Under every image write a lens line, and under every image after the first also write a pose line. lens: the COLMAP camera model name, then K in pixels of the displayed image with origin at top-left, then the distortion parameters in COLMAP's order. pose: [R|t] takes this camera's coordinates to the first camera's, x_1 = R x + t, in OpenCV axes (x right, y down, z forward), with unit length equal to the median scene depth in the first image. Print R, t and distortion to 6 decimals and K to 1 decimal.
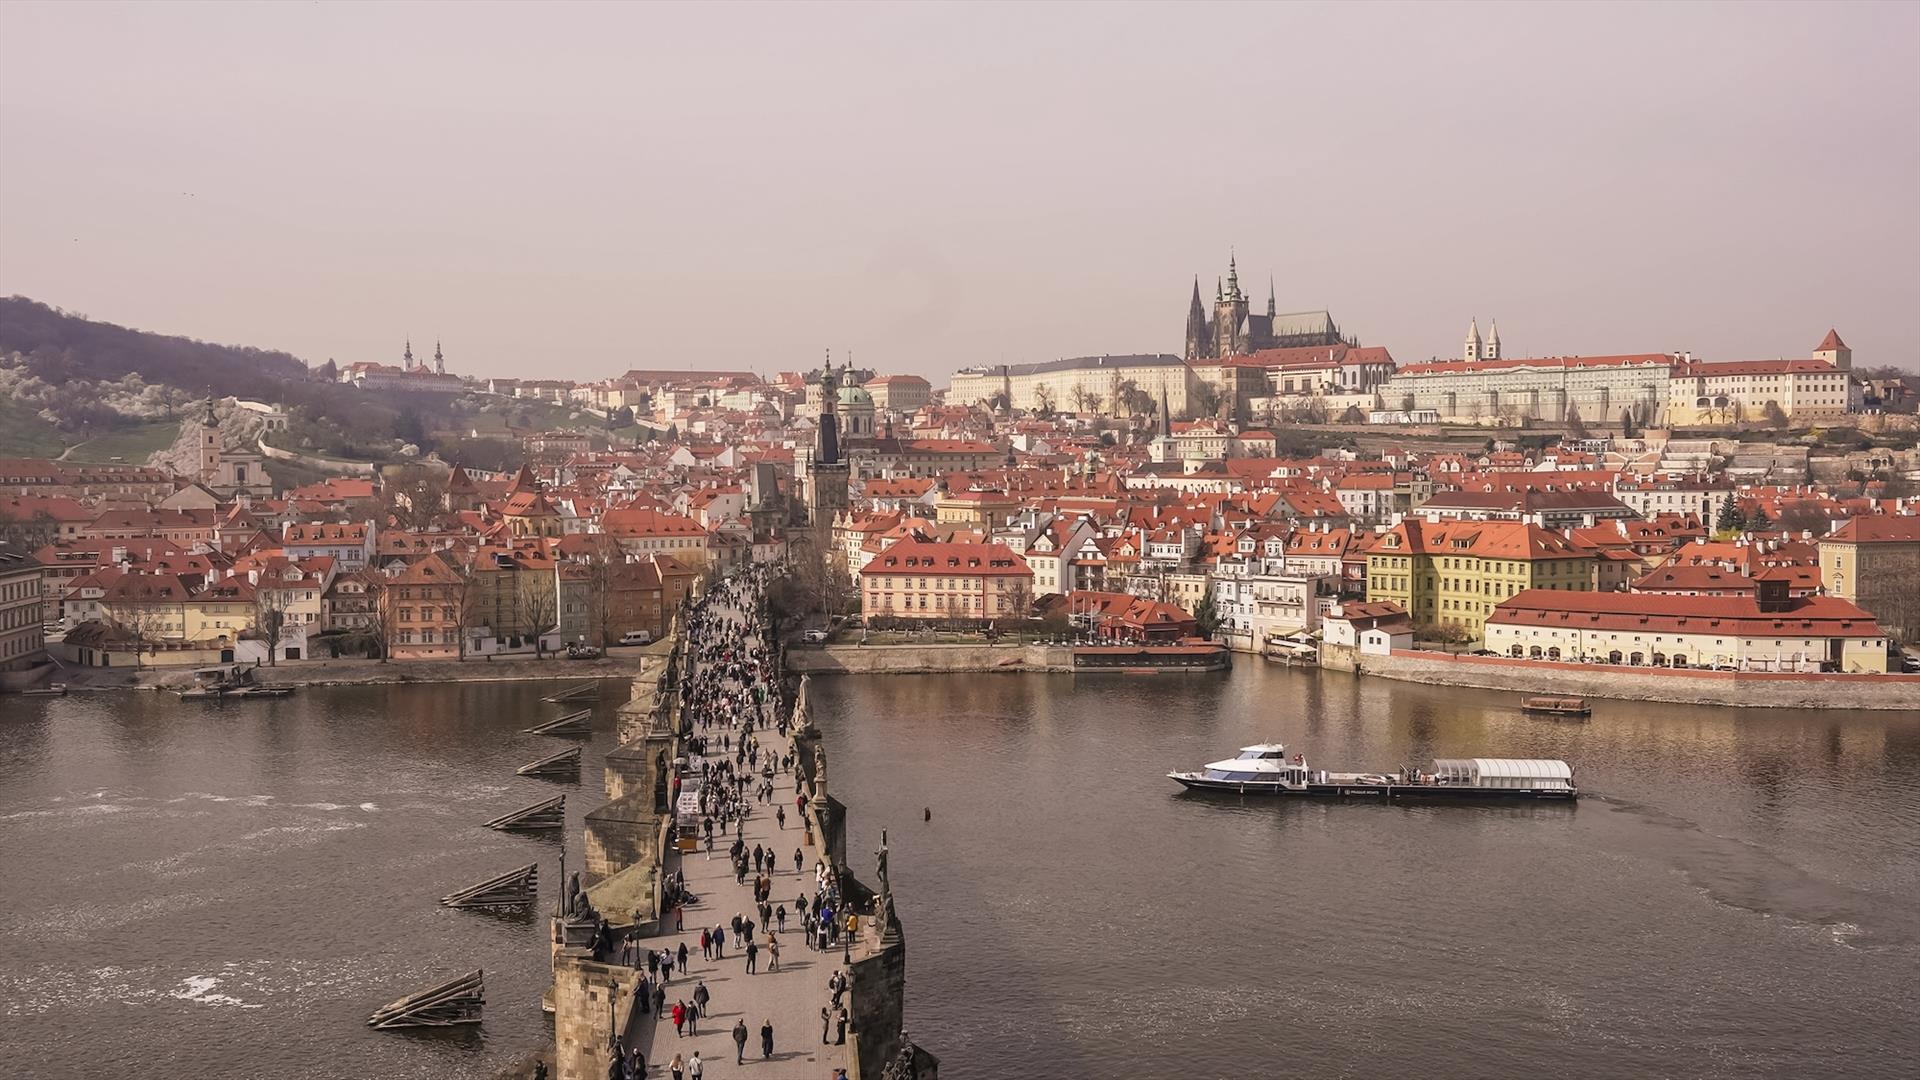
lens RADIAL K [[3481.6, 0, 957.7], [0, 3481.6, 536.1], [0, 0, 1]] dist [0.165289, -0.016986]
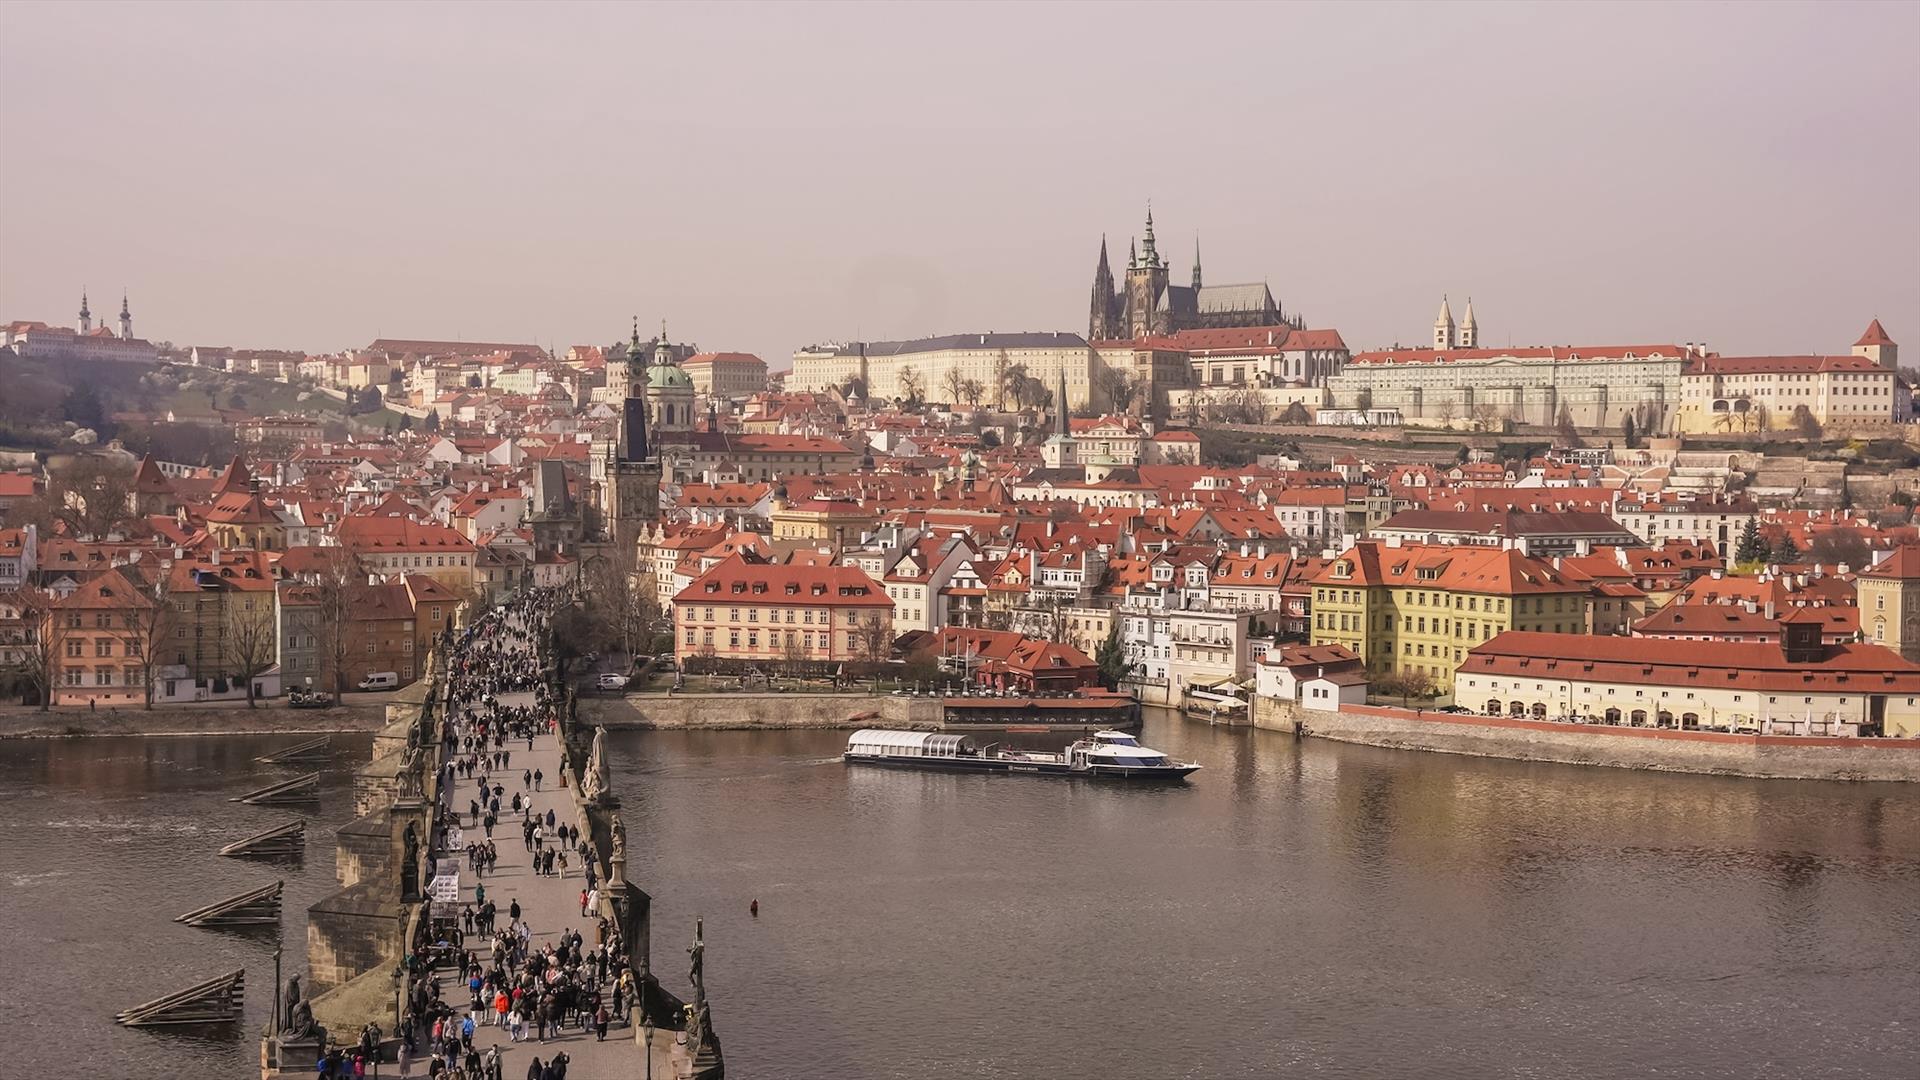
lens RADIAL K [[4244.6, 0, 961.7], [0, 4244.6, 541.4], [0, 0, 1]] dist [0.080714, 0.327634]
pose [[0.999352, 0.010942, 0.034294, 0.003517], [-0.010779, 0.999930, -0.004919, 0.000782], [-0.034345, 0.004546, 0.999400, 0.028008]]
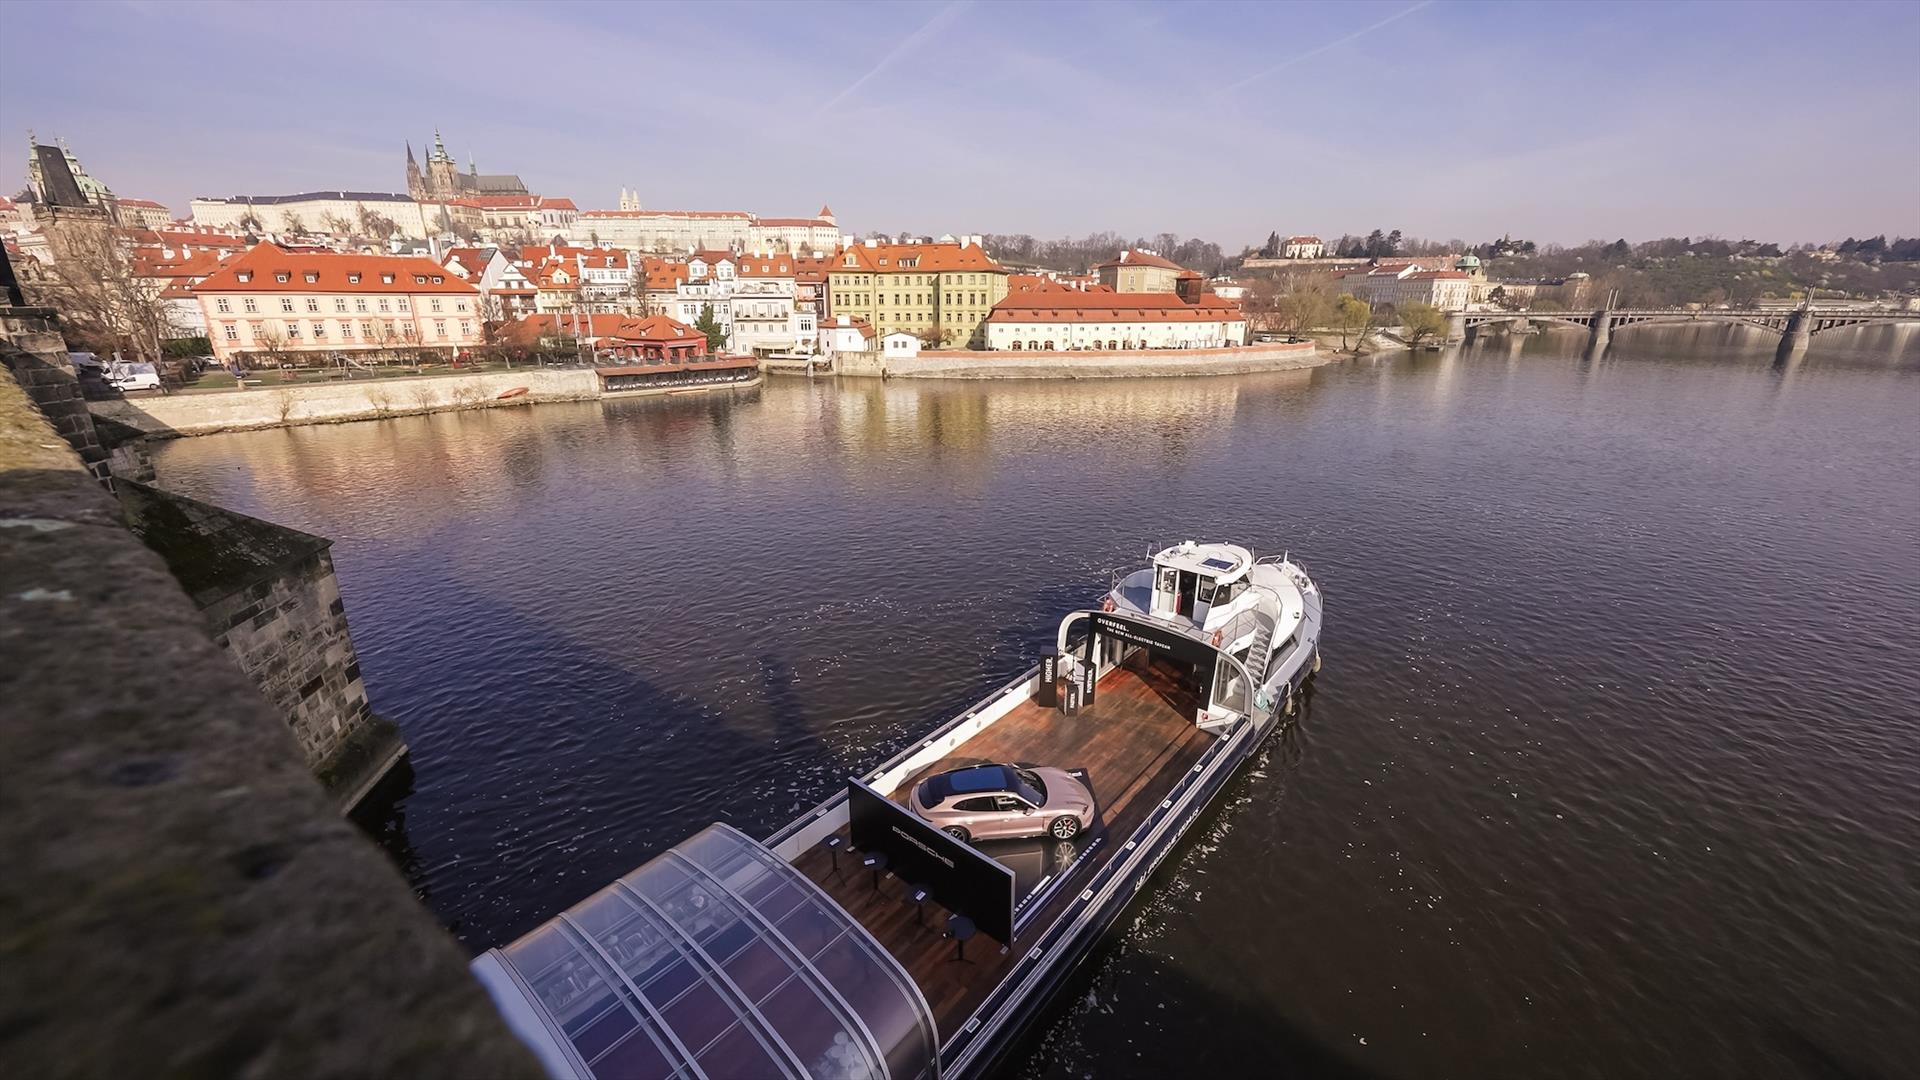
lens RADIAL K [[748.8, 0, 970.7], [0, 748.8, 540.7], [0, 0, 1]] dist [0.000641, 0.000079]
pose [[0.680362, -0.214635, 0.700742, -0.038070], [0.051133, 0.967725, 0.246765, 0.030018], [-0.731090, -0.132059, 0.669378, 0.754459]]
